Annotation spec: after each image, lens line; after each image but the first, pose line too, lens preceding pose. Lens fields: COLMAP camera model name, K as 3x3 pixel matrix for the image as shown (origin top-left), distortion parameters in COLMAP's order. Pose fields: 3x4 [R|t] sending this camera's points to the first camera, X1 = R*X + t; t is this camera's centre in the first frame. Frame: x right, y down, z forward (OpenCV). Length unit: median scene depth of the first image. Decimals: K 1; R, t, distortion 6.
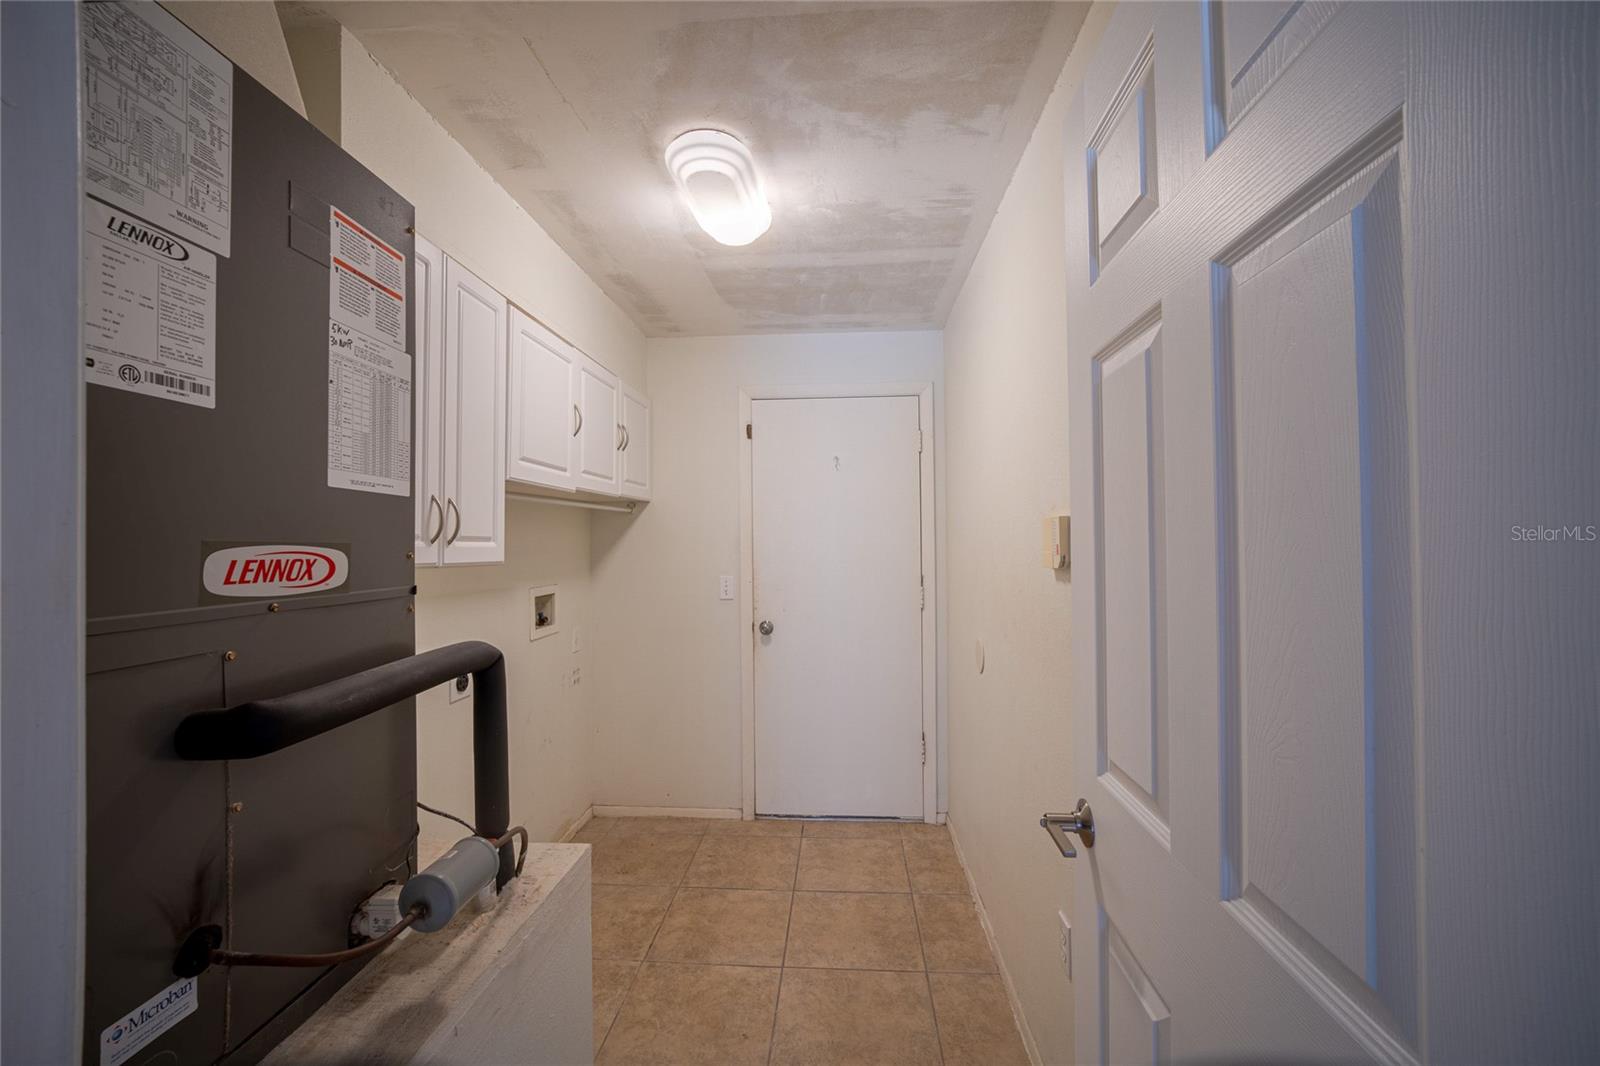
lens RADIAL K [[649.3, 0, 801.9], [0, 649.3, 532.2], [0, 0, 1]] dist [-0.012022, 0.002649]
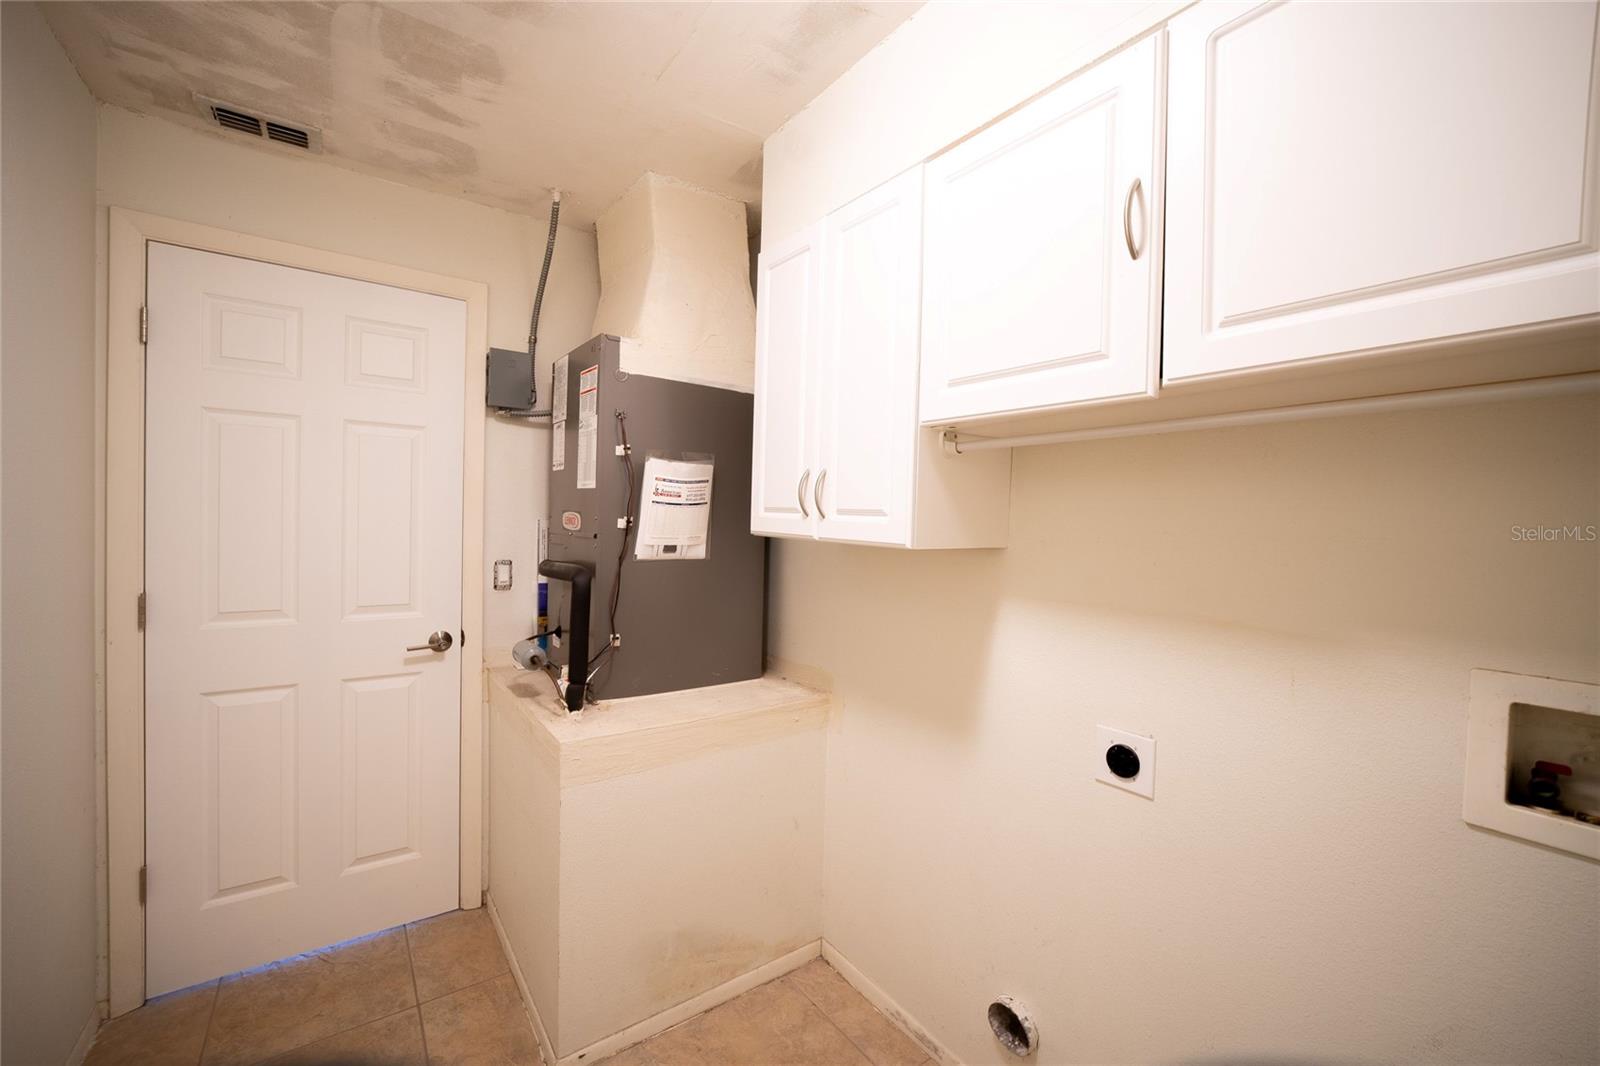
lens RADIAL K [[649.3, 0, 794.1], [0, 649.3, 529.6], [0, 0, 1]] dist [-0.012022, 0.002649]
pose [[-0.762822, 0.003209, -0.646600, 0.224373], [-0.007149, 0.999885, 0.013397, 0.044675], [0.646569, 0.014842, -0.762711, 3.155935]]
